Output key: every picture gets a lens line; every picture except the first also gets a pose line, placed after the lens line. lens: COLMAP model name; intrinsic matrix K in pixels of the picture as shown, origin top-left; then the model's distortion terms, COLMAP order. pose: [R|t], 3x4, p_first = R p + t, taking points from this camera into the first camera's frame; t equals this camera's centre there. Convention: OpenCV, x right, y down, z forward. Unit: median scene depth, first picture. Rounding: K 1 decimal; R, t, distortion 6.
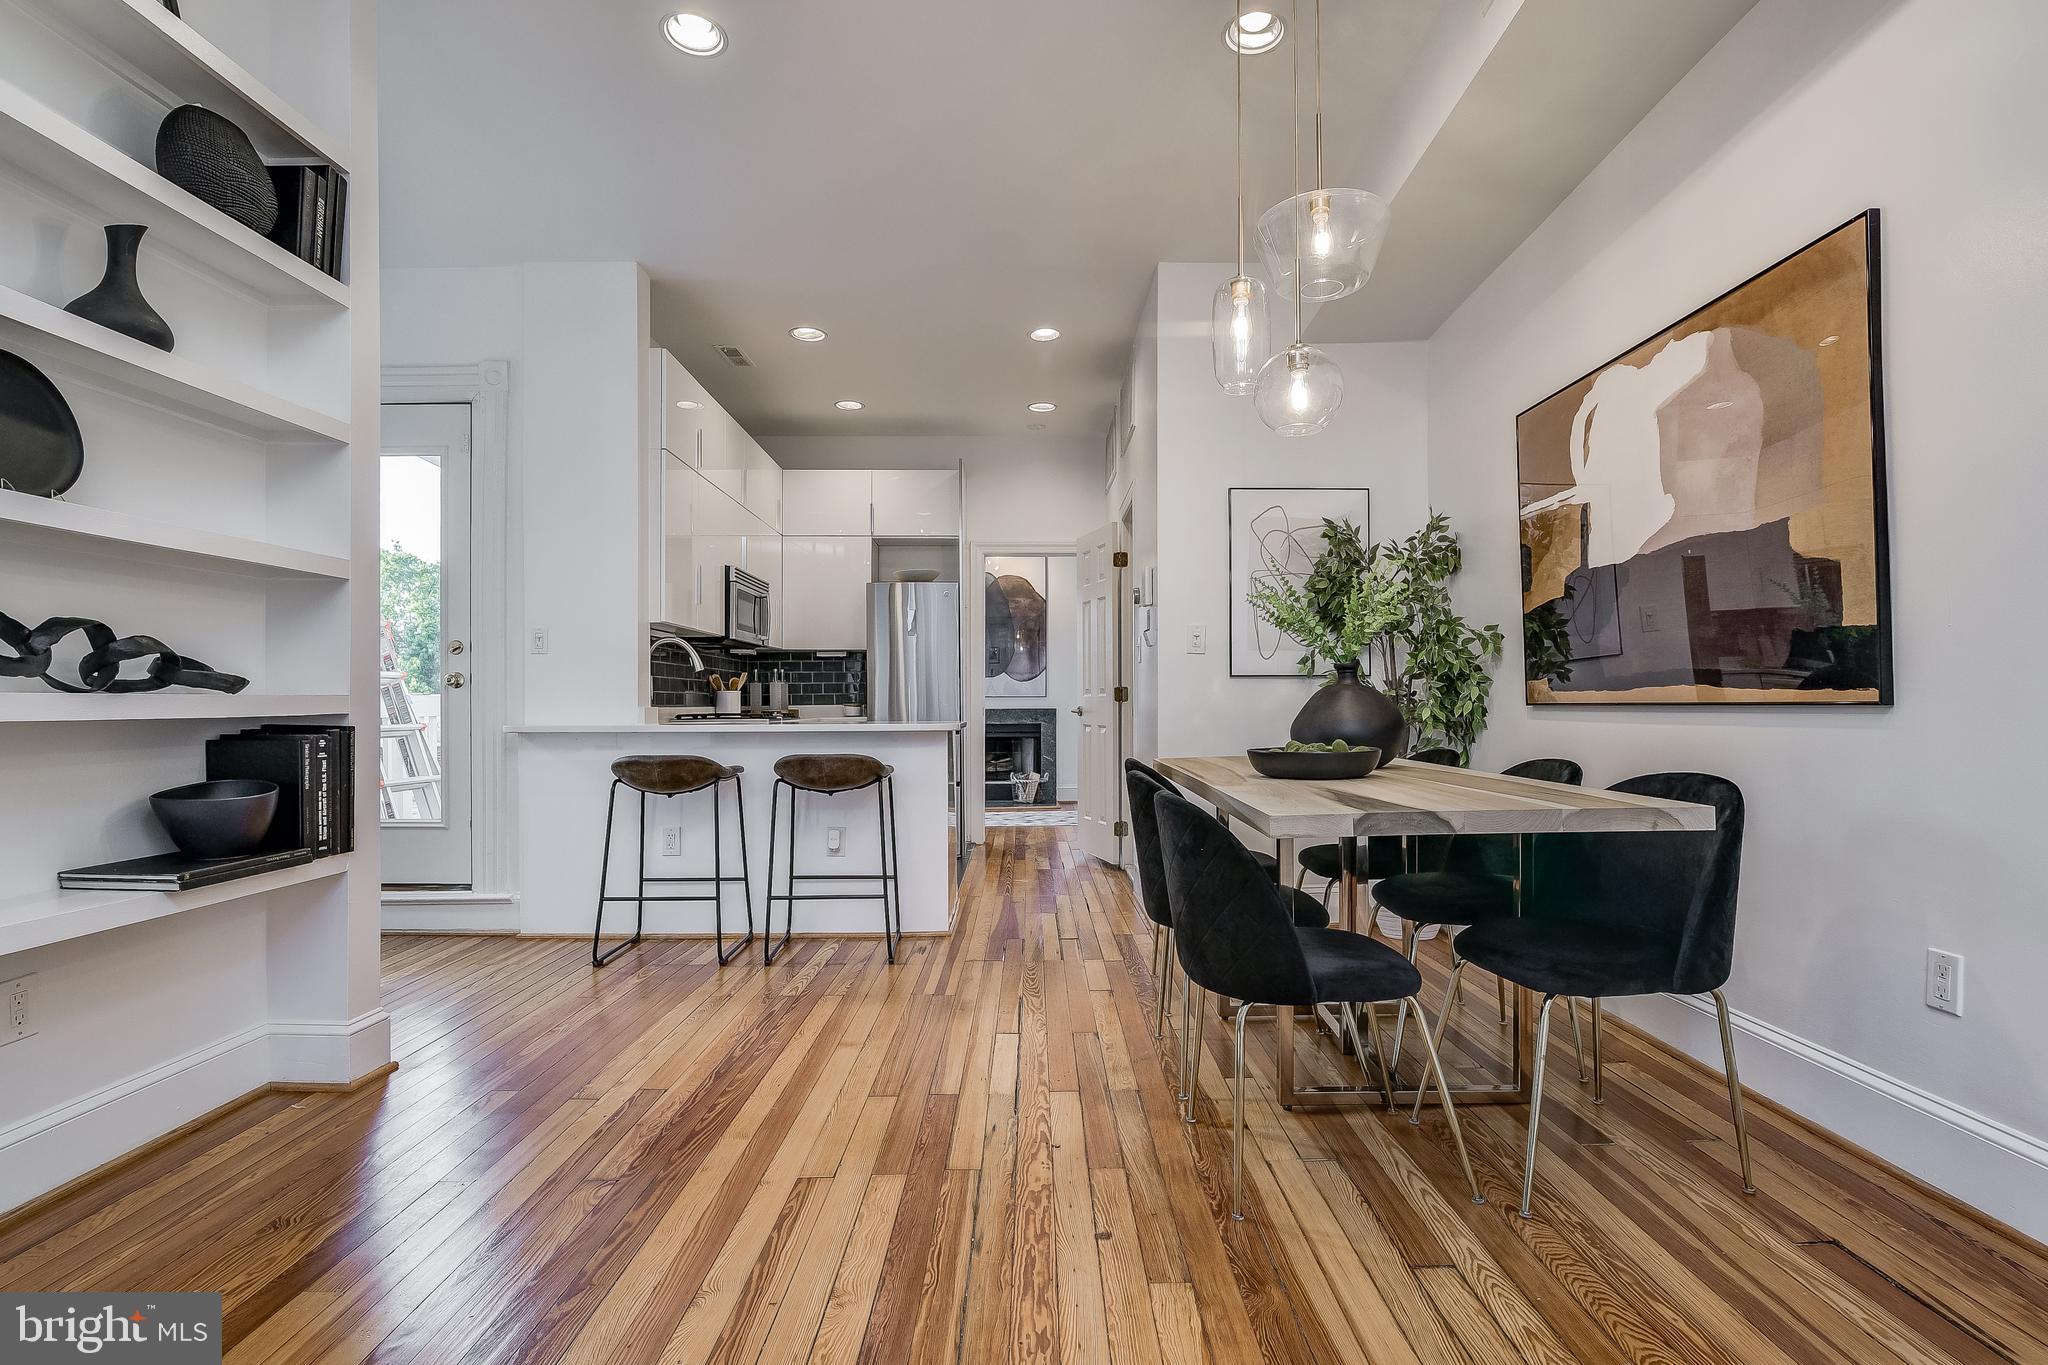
lens RADIAL K [[934.6, 0, 1023.3], [0, 934.6, 699.8], [0, 0, 1]] dist [-0.006698, 0.003962]
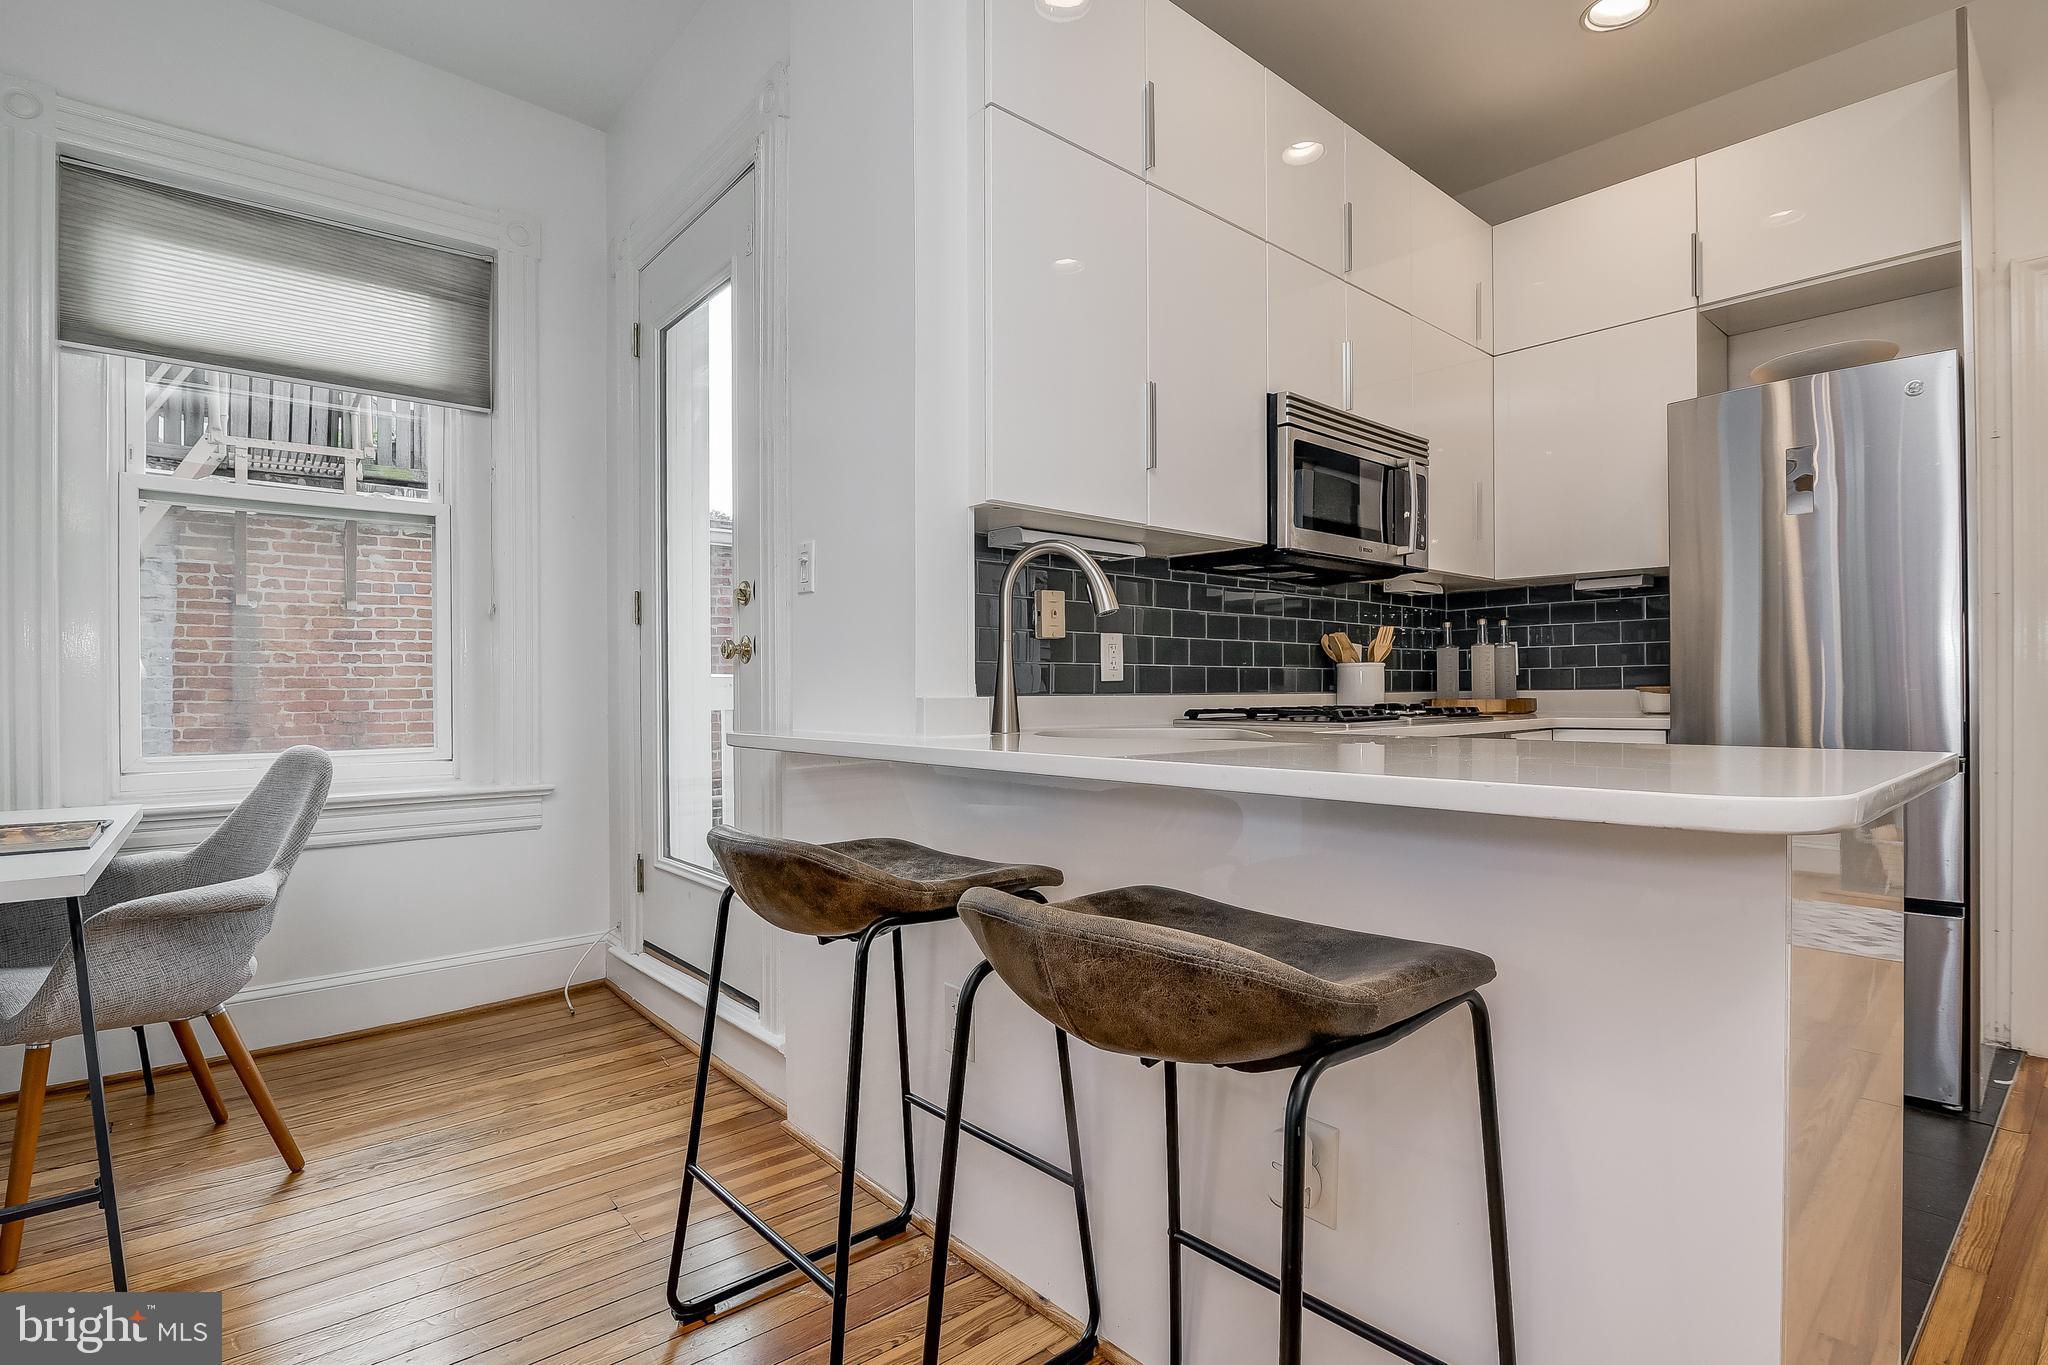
lens RADIAL K [[990.0, 0, 1024.6], [0, 990.0, 693.9], [0, 0, 1]] dist [-0.019719, 0.001231]
pose [[0.647599, 0.003844, -0.761972, -0.029655], [0.005085, 0.999943, 0.009366, 0.002759], [0.761964, -0.009941, 0.647543, 0.845145]]
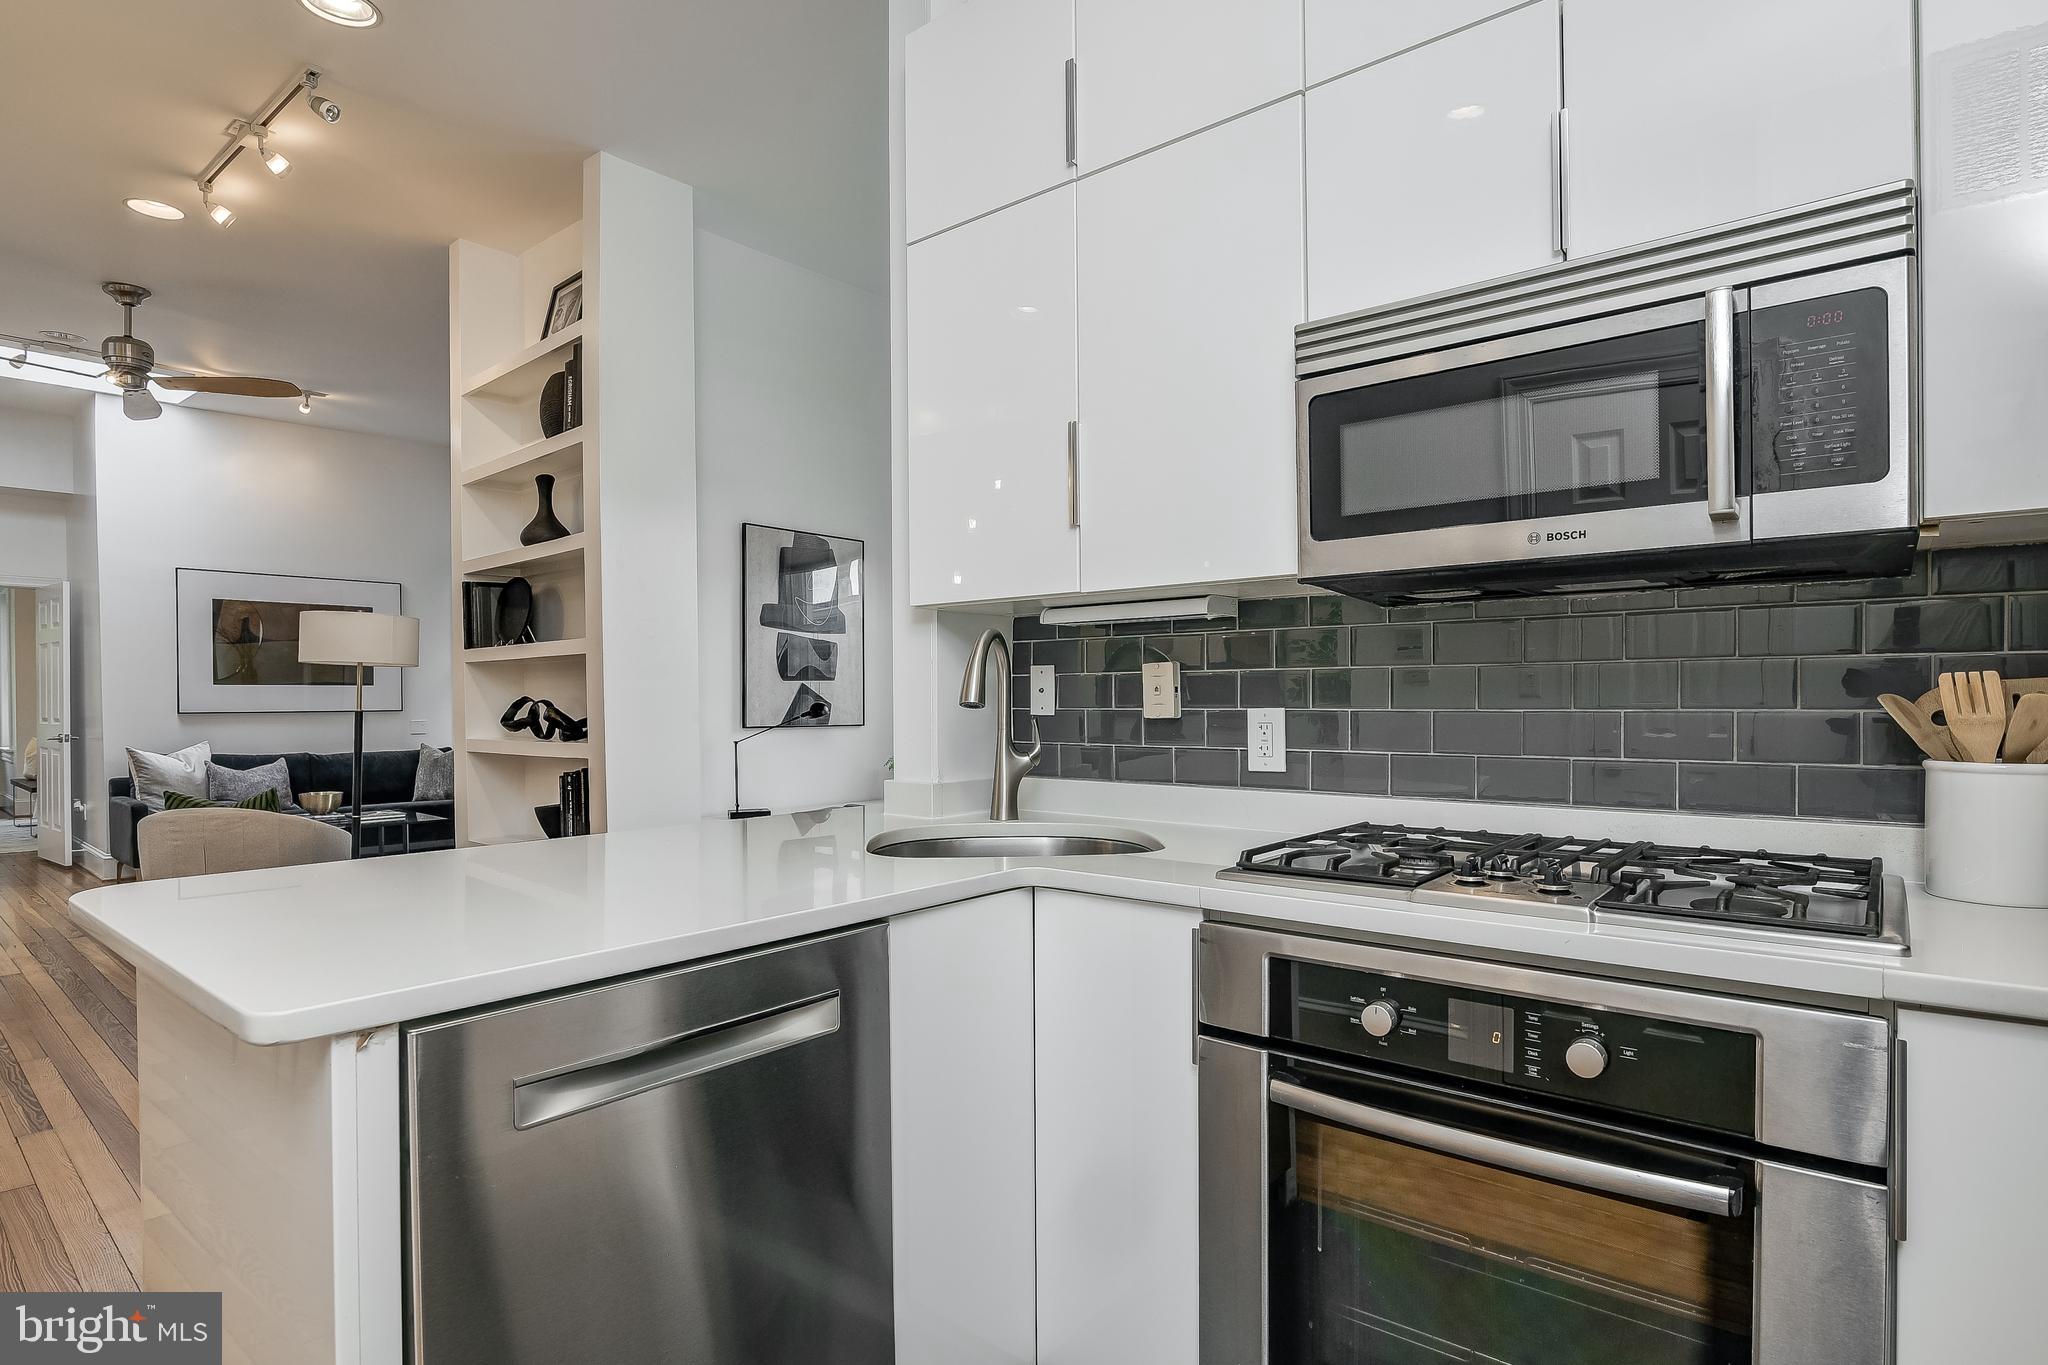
lens RADIAL K [[1044.1, 0, 1022.1], [0, 1044.1, 709.2], [0, 0, 1]] dist [-0.025681, 0.007135]
pose [[-0.646482, 0.016375, -0.762753, -0.012959], [0.012034, 0.999864, 0.011267, -0.042743], [0.762834, -0.001895, -0.646591, 1.651313]]
